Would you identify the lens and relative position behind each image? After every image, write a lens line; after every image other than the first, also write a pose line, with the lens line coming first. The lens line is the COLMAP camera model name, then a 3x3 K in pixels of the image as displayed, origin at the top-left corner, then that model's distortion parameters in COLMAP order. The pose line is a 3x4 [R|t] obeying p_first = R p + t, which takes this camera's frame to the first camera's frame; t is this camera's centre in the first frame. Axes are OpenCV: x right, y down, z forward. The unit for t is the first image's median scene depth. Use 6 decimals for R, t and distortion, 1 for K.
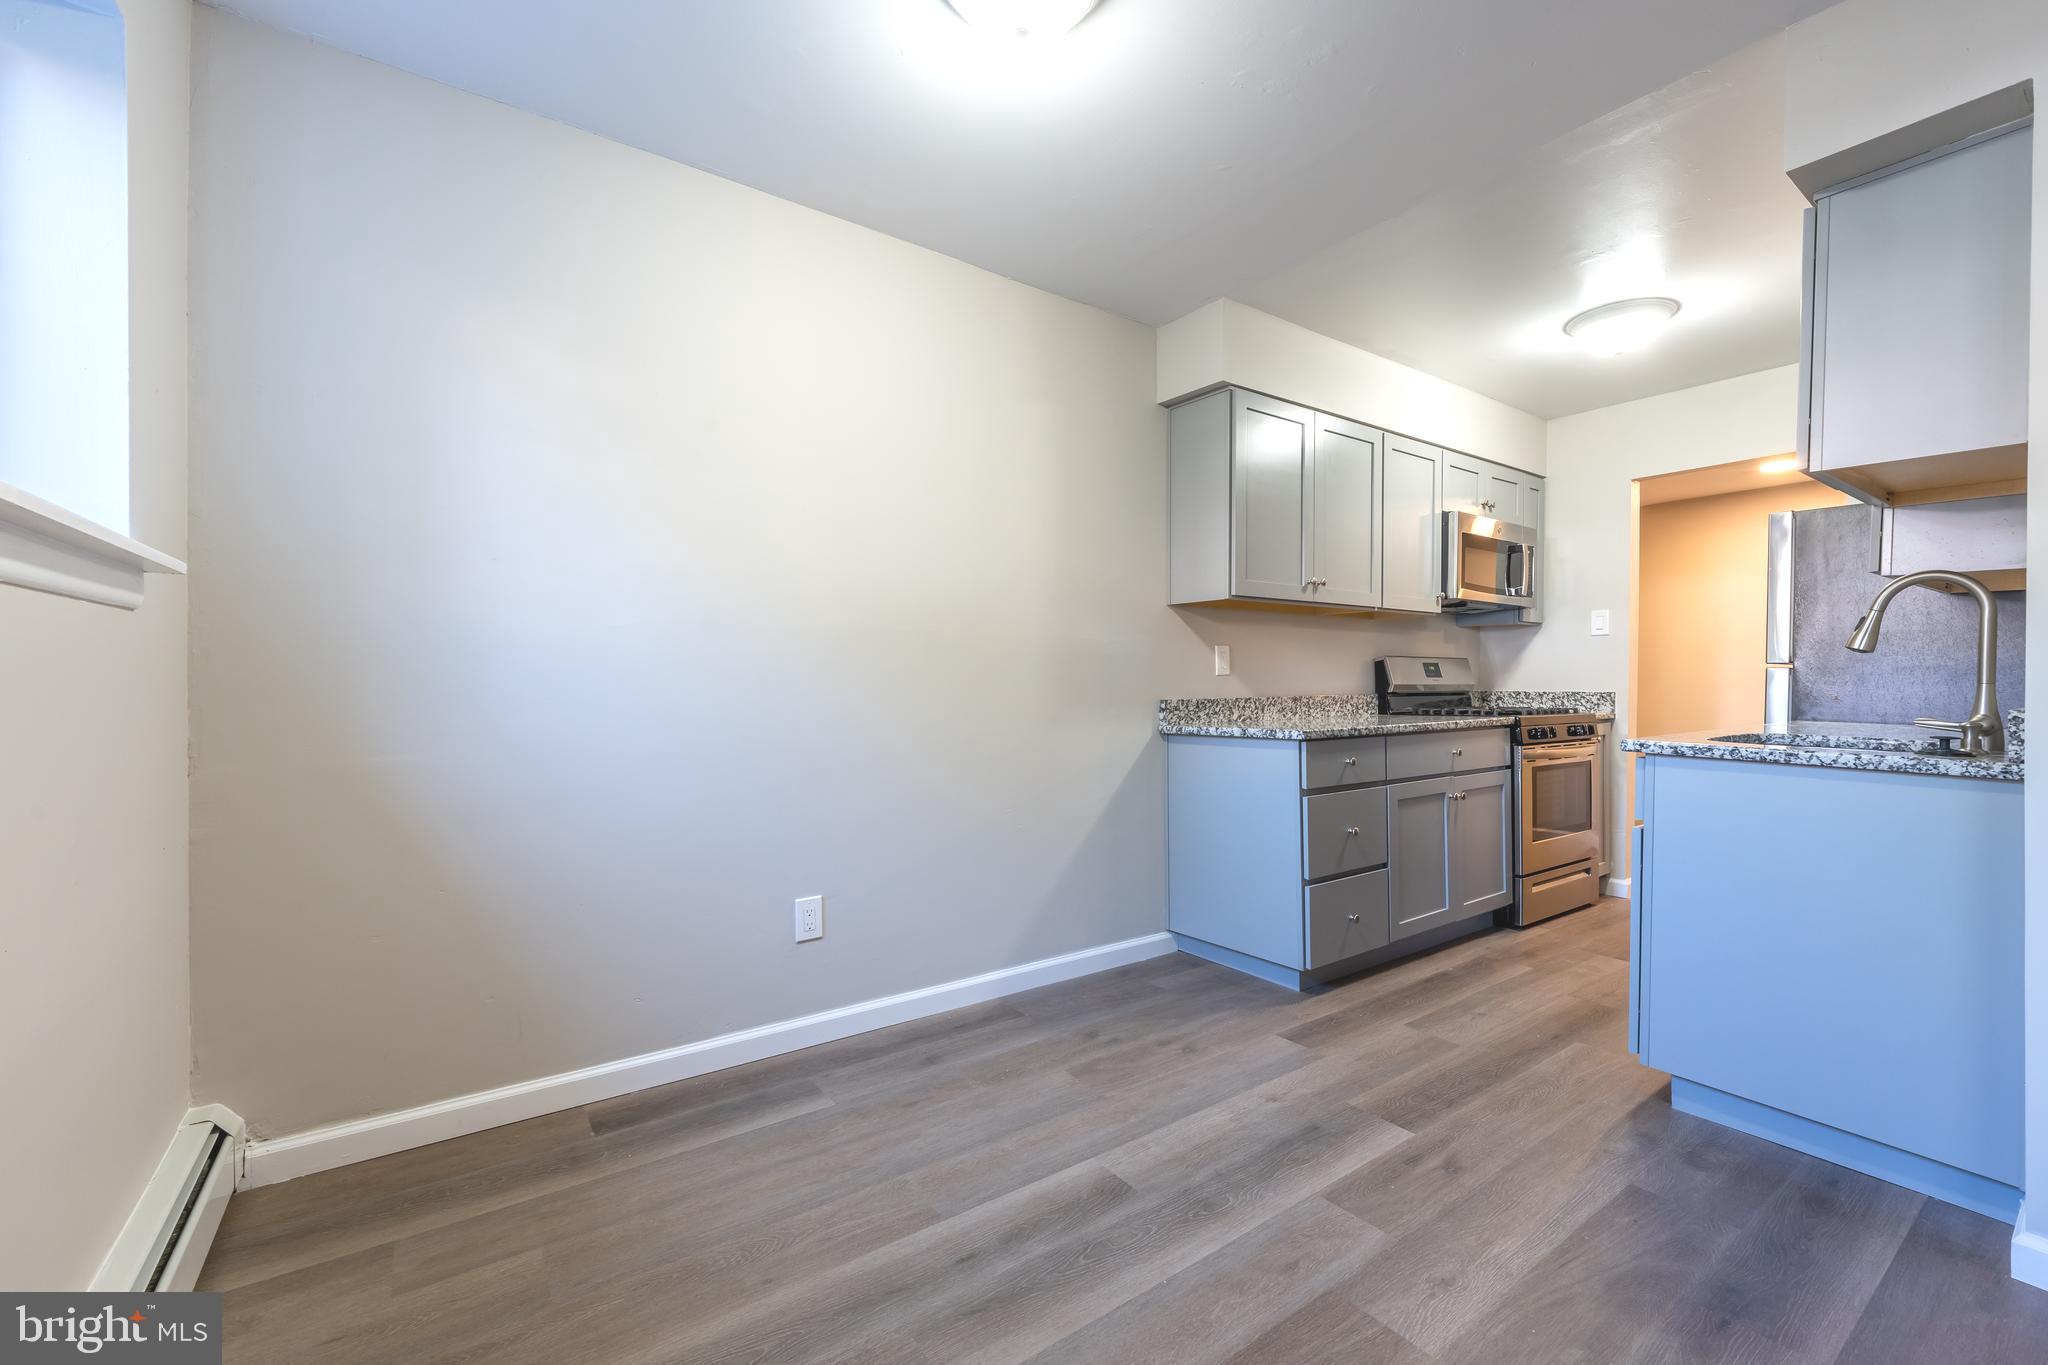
lens RADIAL K [[853.7, 0, 972.6], [0, 853.7, 696.9], [0, 0, 1]] dist [0.000050, -0.000739]
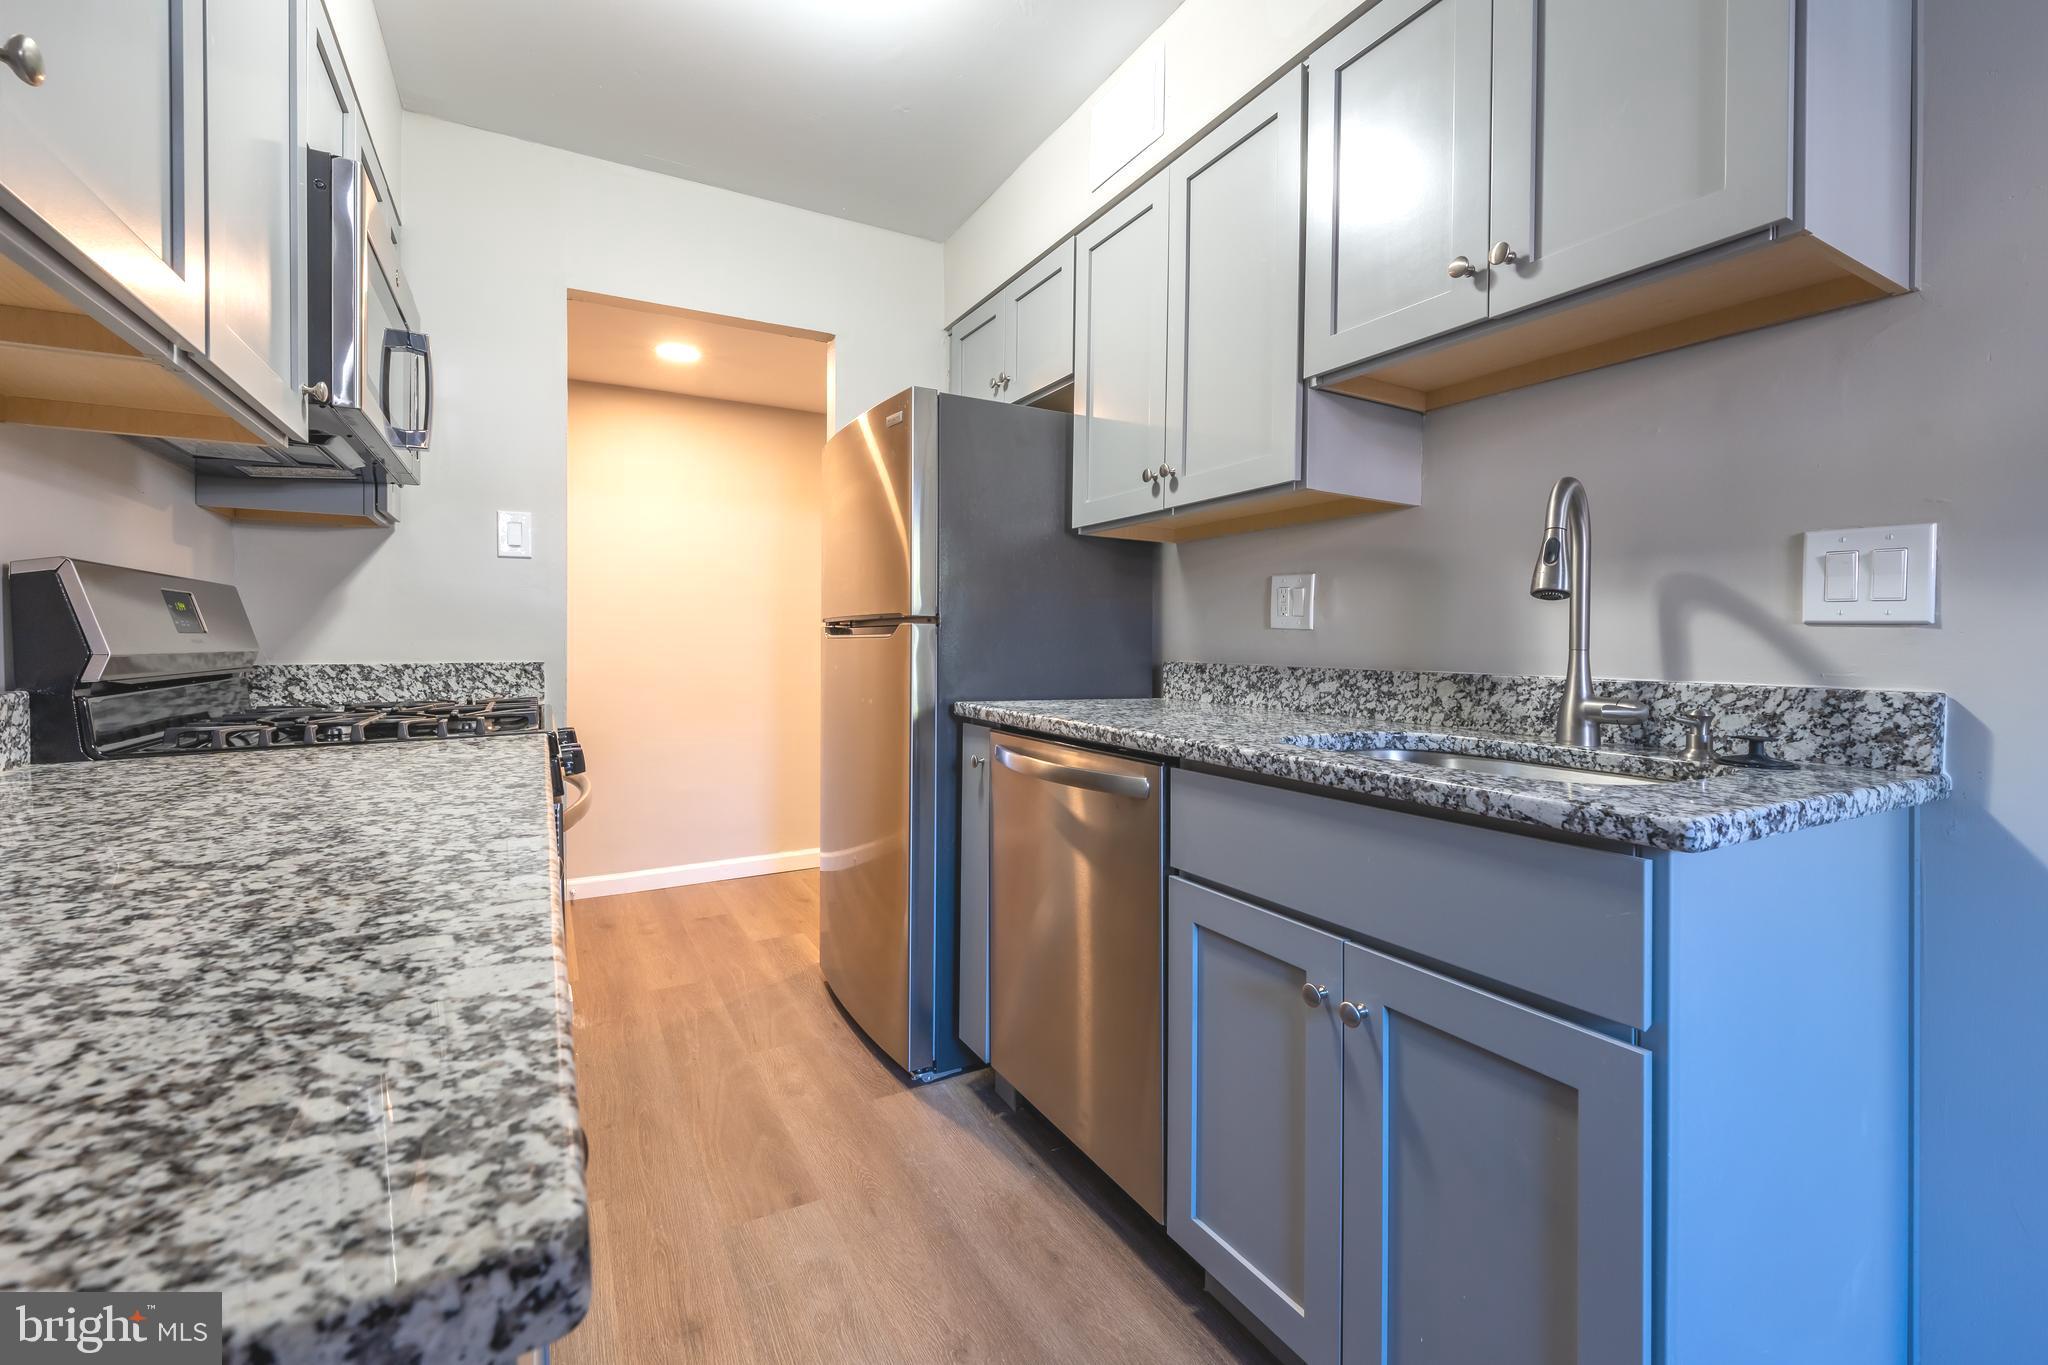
lens RADIAL K [[853.7, 0, 1022.1], [0, 853.7, 646.5], [0, 0, 1]] dist [0.000050, -0.000739]
pose [[0.036380, -0.006494, 0.999317, 0.217614], [0.014873, 0.999872, 0.005956, -0.015450], [-0.999227, 0.014647, 0.036472, 0.701707]]
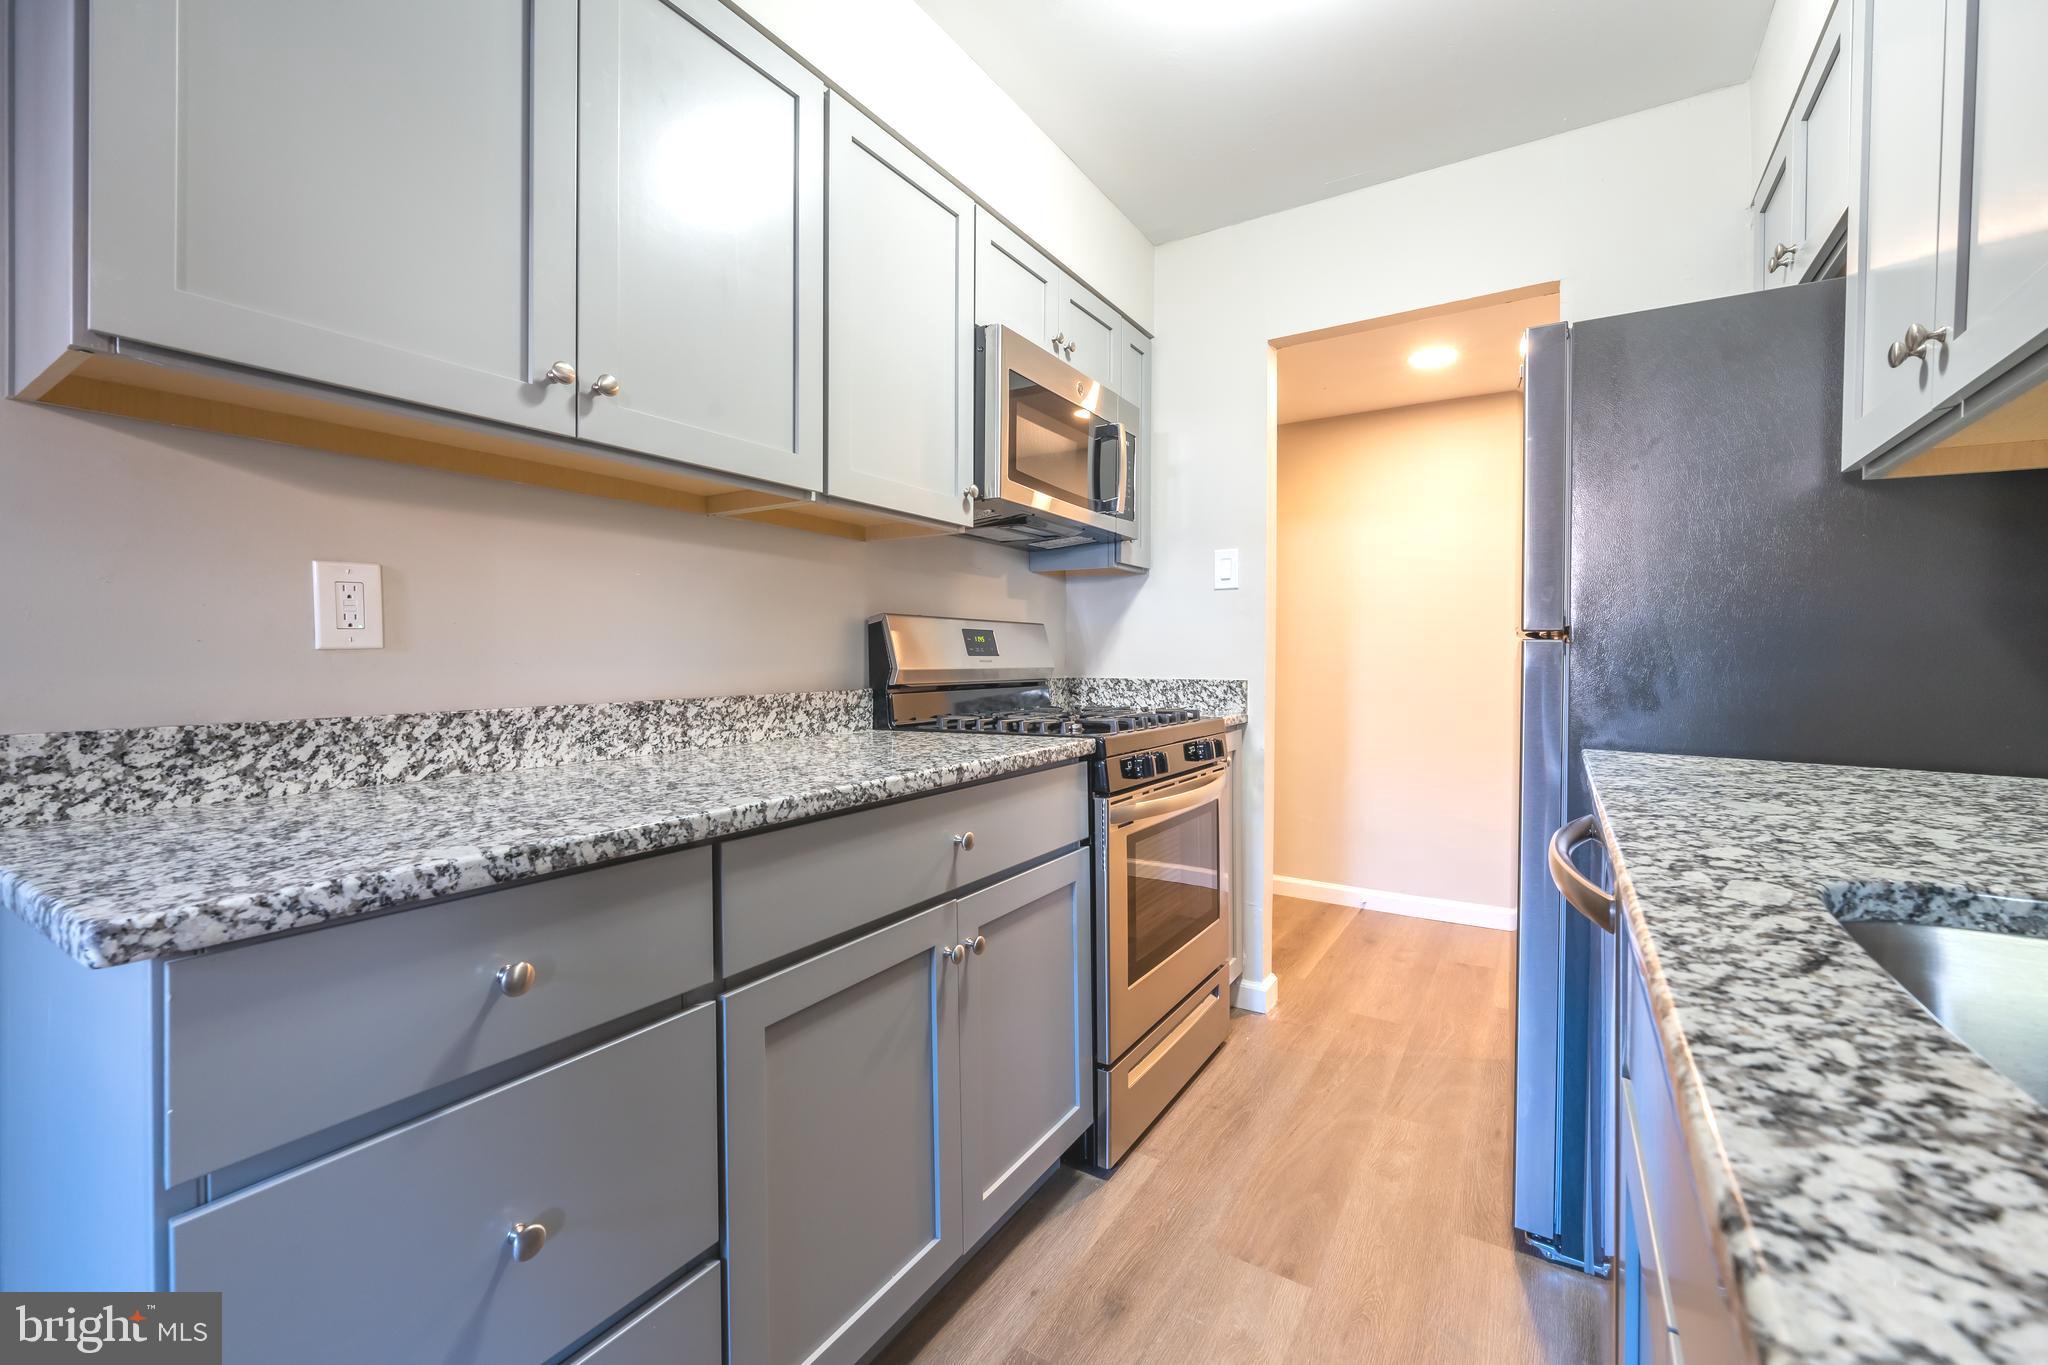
lens RADIAL K [[853.7, 0, 1057.3], [0, 853.7, 661.1], [0, 0, 1]] dist [0.000050, -0.000739]
pose [[0.893867, 0.000960, 0.448332, 0.366219], [0.004358, 0.999932, -0.010830, -0.014304], [-0.448312, 0.011634, 0.893802, 0.529243]]
